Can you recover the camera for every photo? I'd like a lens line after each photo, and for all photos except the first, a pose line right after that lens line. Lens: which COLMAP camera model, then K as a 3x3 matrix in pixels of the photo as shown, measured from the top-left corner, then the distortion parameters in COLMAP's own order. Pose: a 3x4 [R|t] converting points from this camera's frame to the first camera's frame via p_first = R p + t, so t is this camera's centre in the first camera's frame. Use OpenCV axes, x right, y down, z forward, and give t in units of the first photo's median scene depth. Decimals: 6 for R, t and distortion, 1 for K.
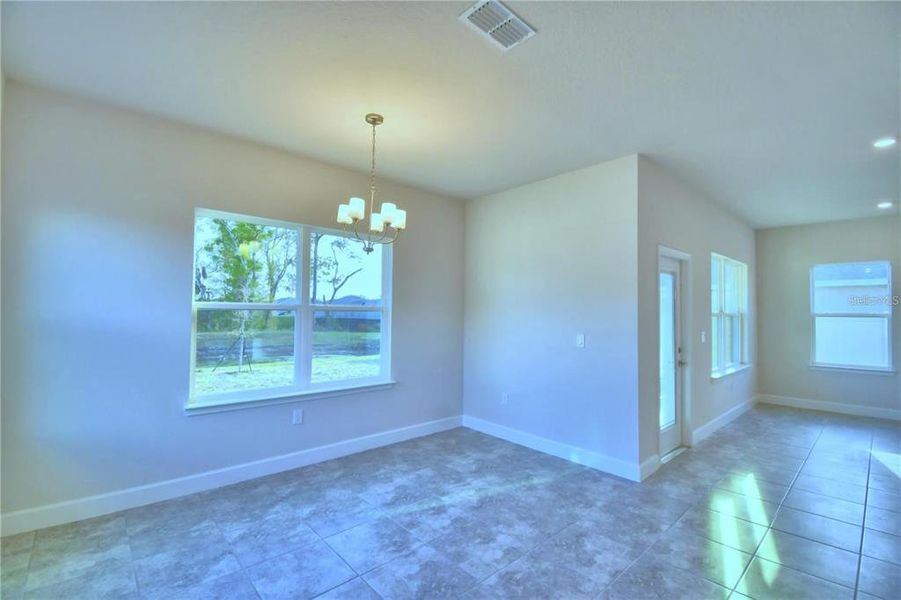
lens RADIAL K [[395.1, 0, 460.6], [0, 395.1, 299.0], [0, 0, 1]] dist [0.027248, -0.027925]
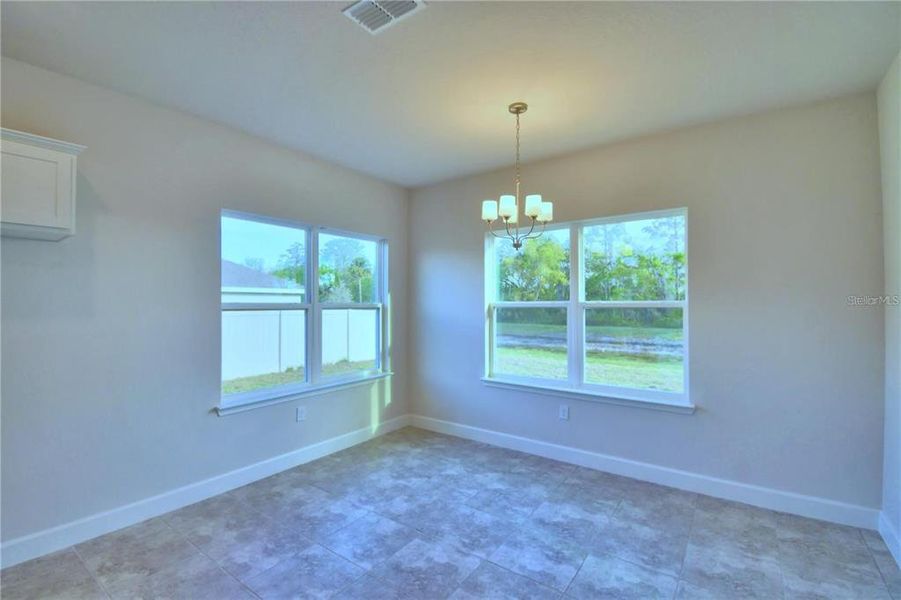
lens RADIAL K [[418.4, 0, 447.8], [0, 418.4, 300.6], [0, 0, 1]] dist [0.001224, -0.018719]
pose [[0.190251, -0.015185, -0.981618, 0.675482], [0.033056, 0.999413, -0.009054, 0.010930], [0.981179, -0.030725, 0.190641, 0.582012]]
